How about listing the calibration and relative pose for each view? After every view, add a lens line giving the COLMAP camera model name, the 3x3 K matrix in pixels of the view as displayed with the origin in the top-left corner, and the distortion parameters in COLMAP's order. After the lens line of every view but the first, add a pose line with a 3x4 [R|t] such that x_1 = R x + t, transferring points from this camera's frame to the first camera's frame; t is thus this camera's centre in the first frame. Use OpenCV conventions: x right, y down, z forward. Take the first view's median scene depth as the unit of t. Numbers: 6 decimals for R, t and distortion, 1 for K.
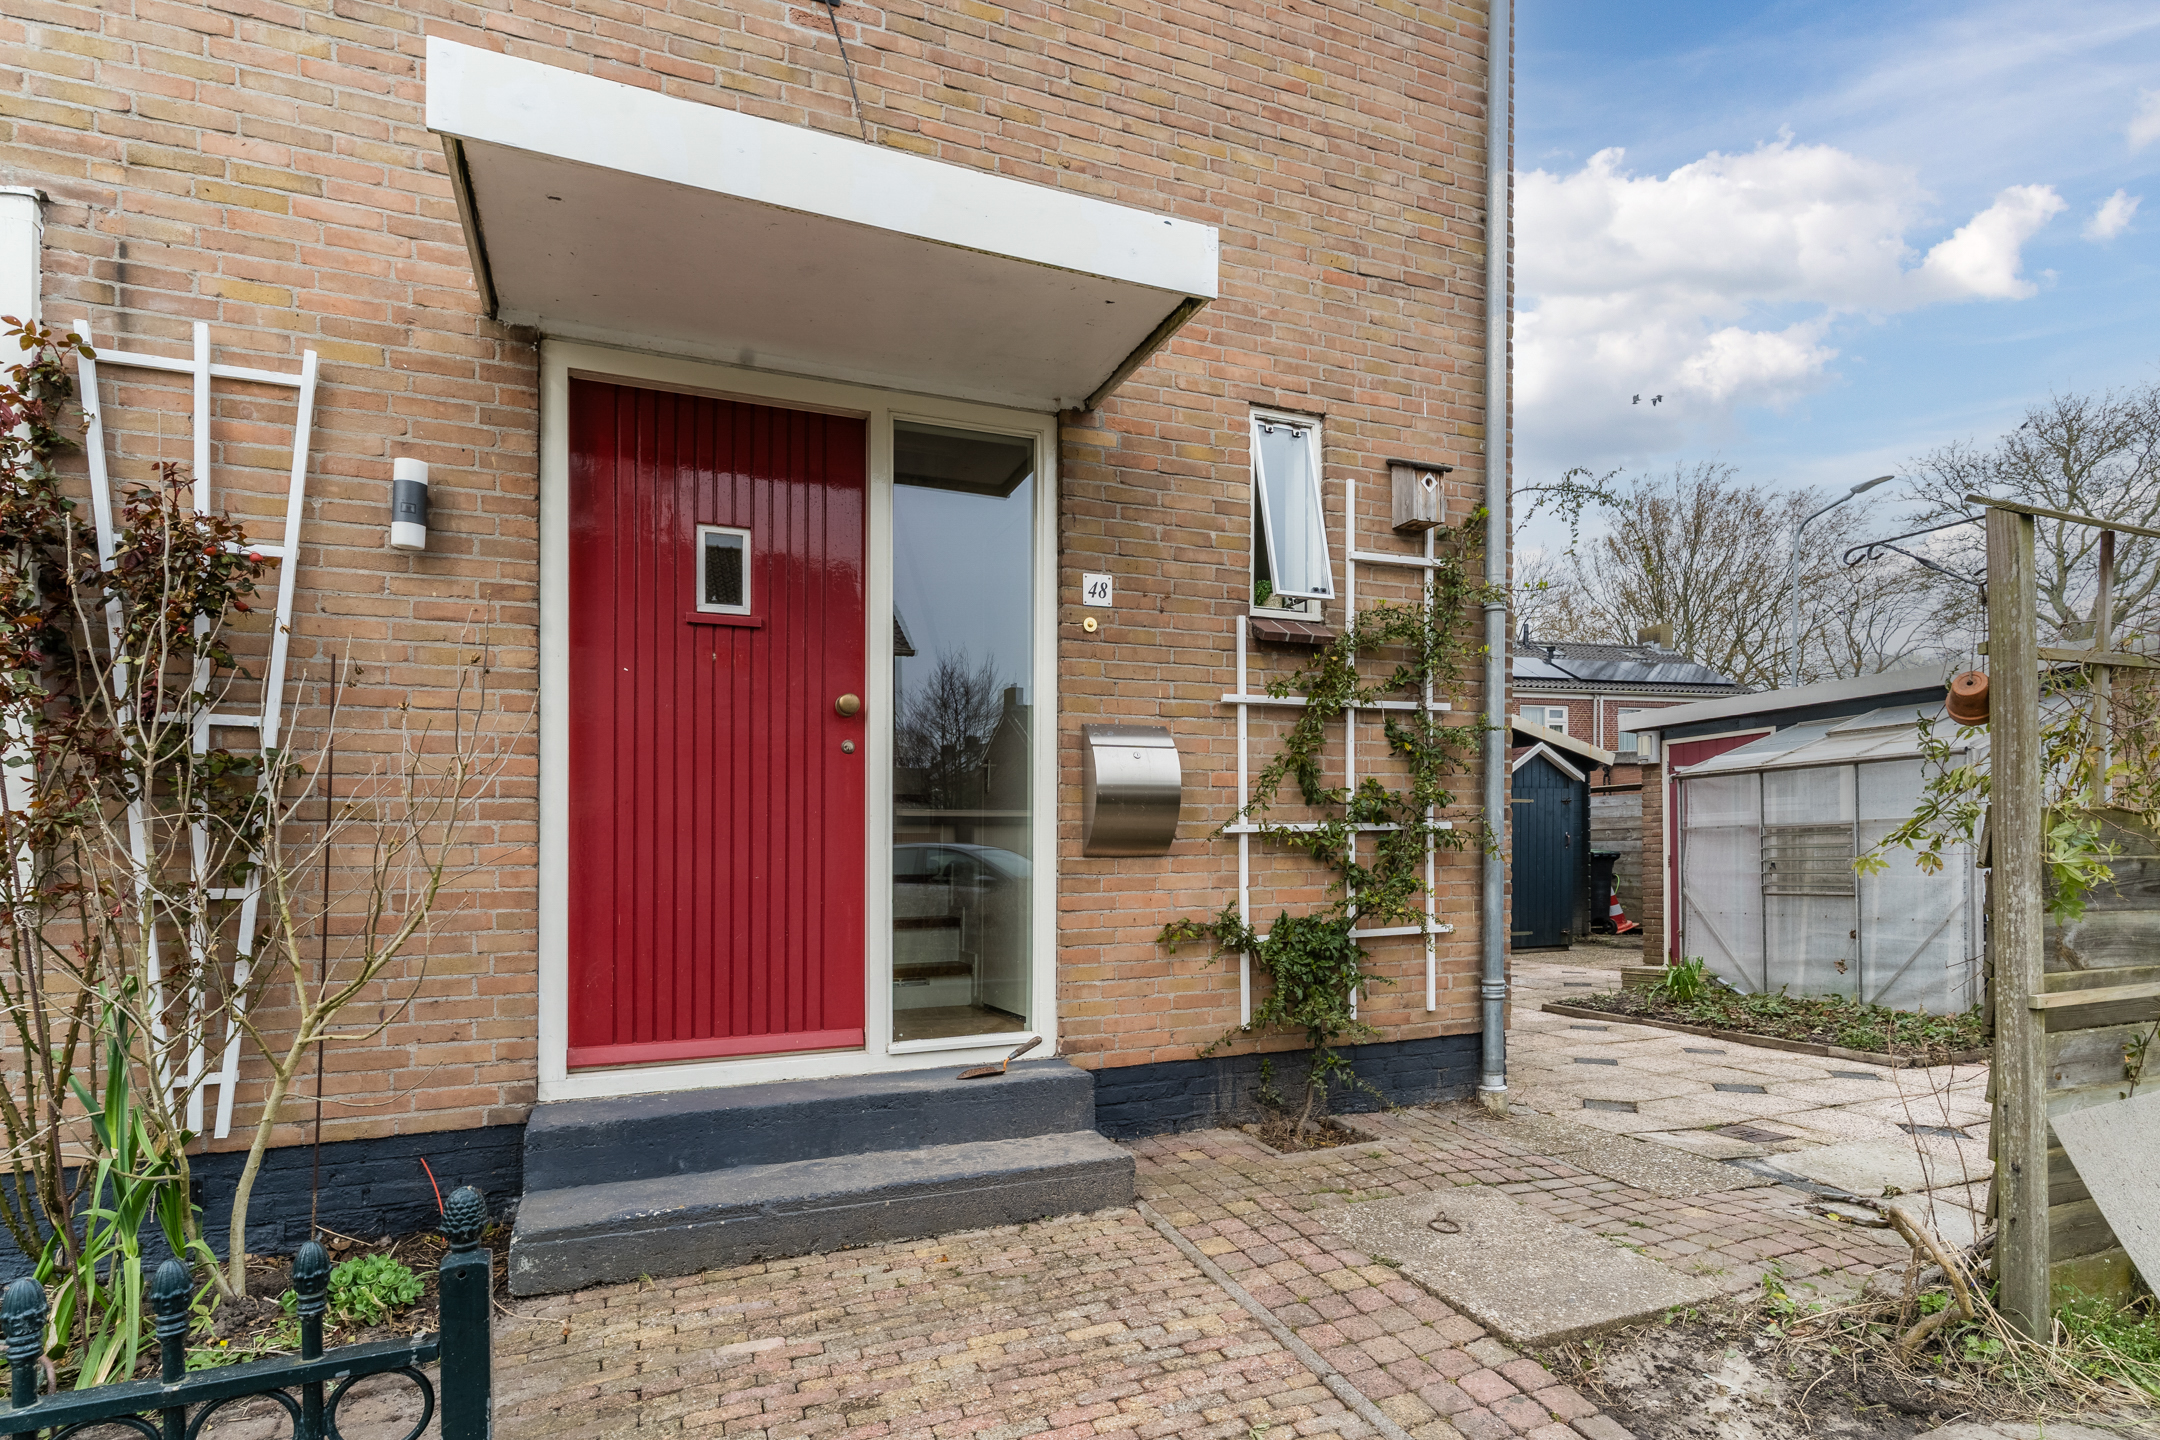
lens RADIAL K [[1111.5, 0, 1077.4], [0, 1111.5, 736.1], [0, 0, 1]] dist [0.001522, 0.000448]
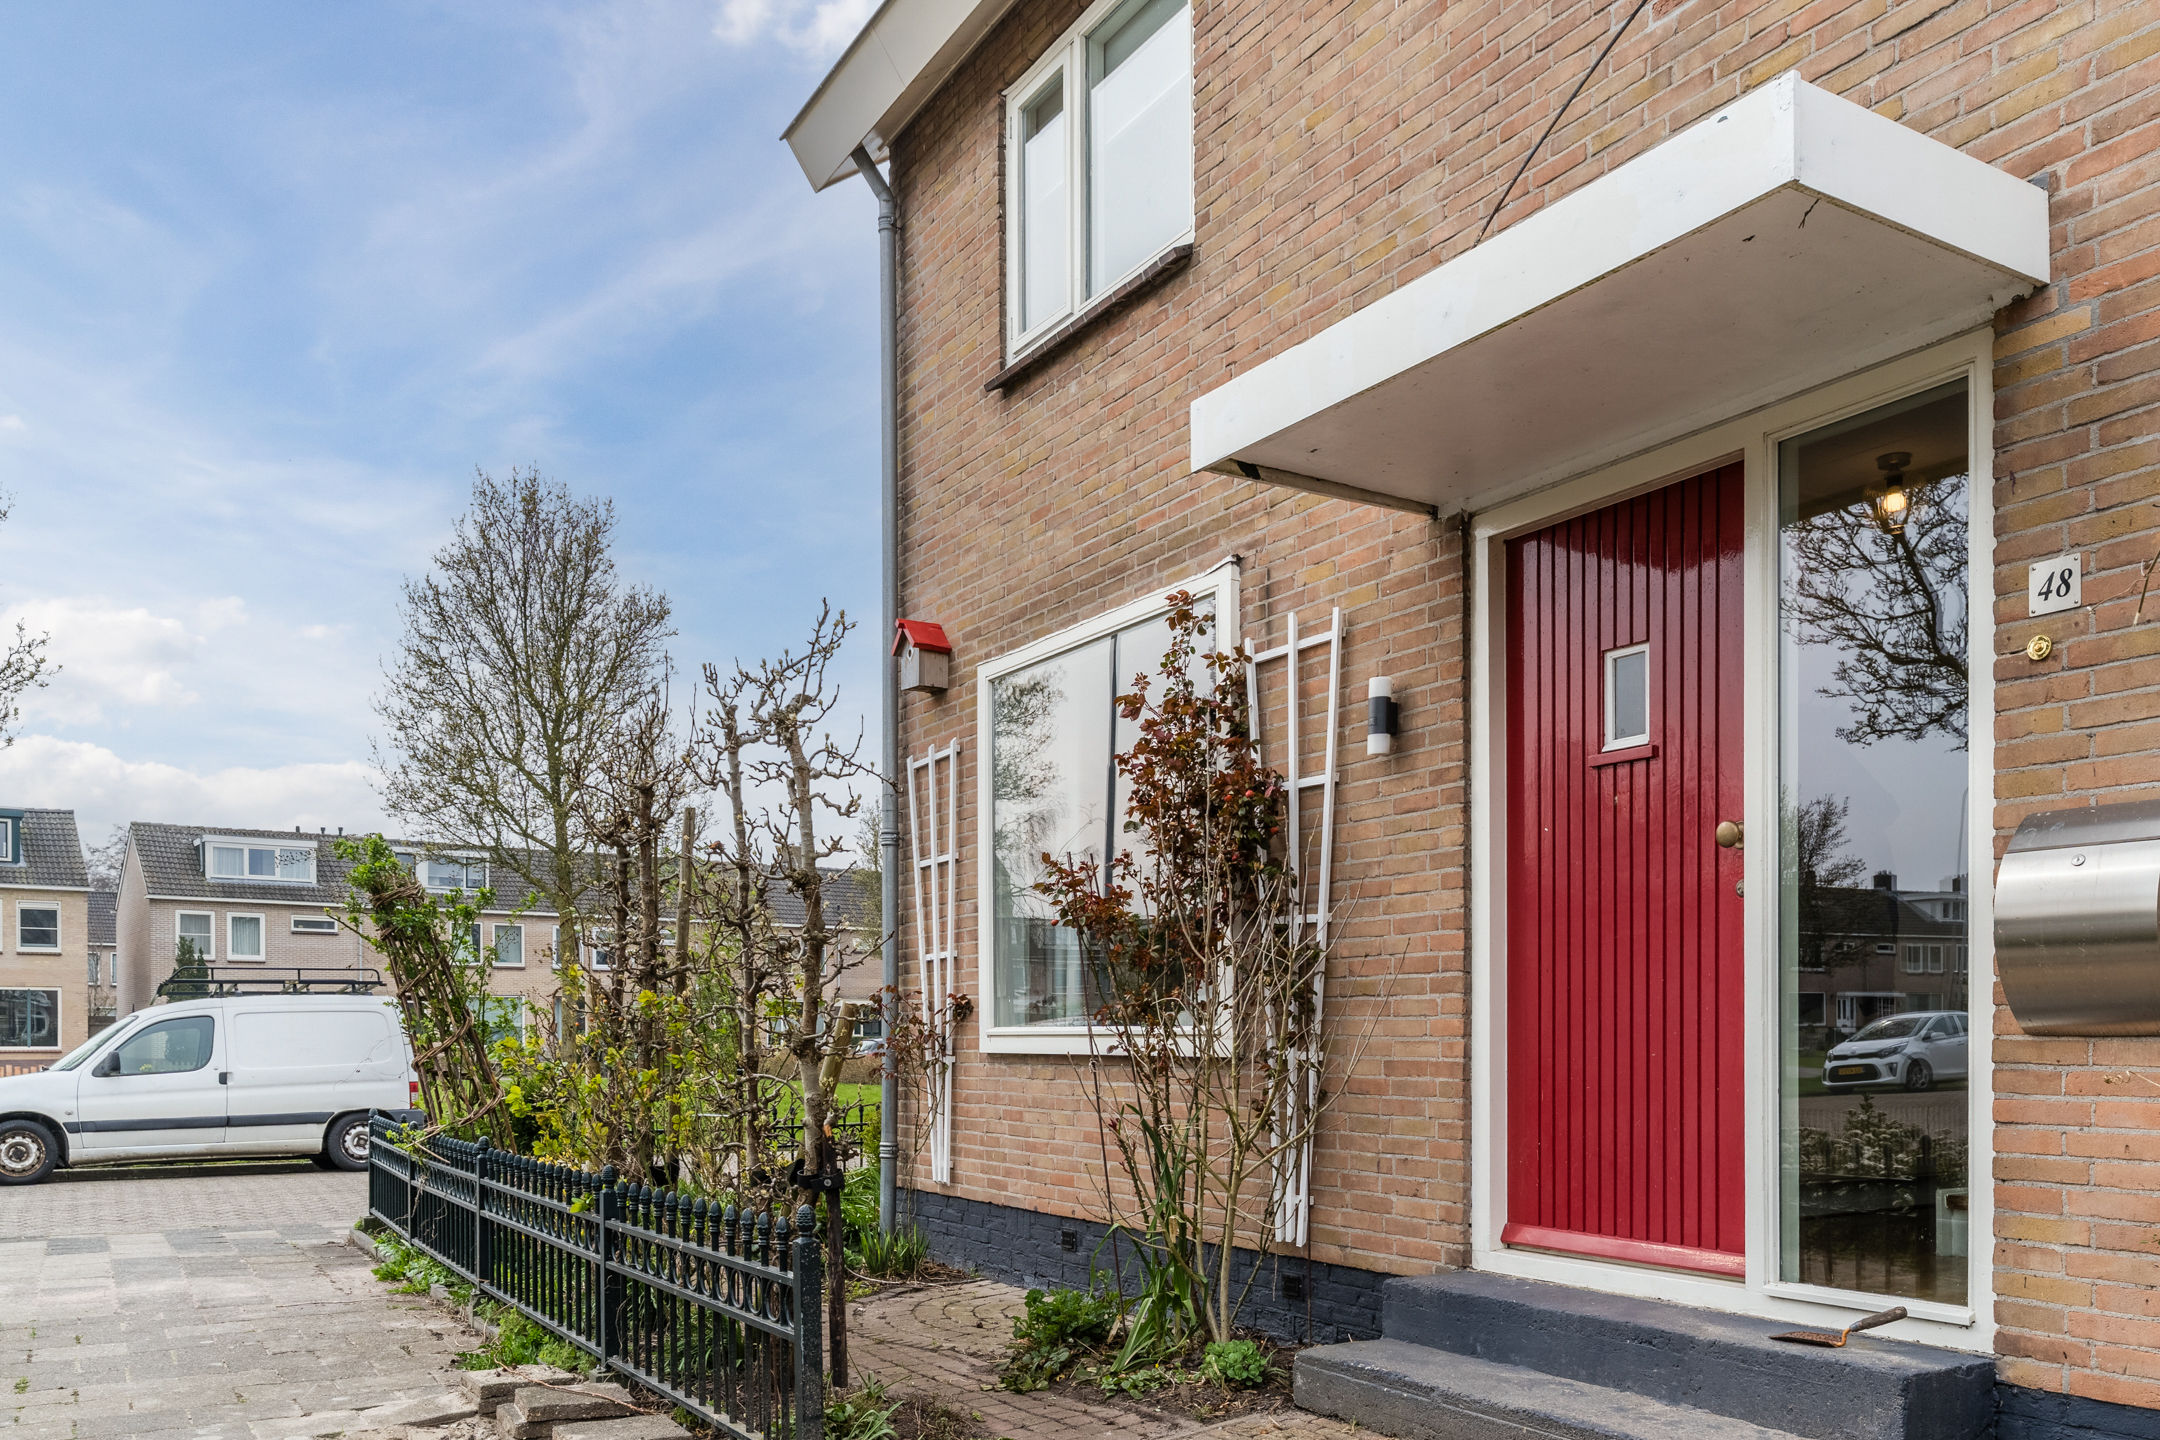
lens RADIAL K [[1632.9, 0, 1080.0], [0, 1632.9, 720.0], [0, 0, 1]] dist [-0.003299, -0.000082]
pose [[0.146889, -0.174619, -0.973618, 0.857850], [0.105222, 0.981468, -0.160153, 0.027991], [0.983541, -0.078921, 0.162540, 0.364473]]
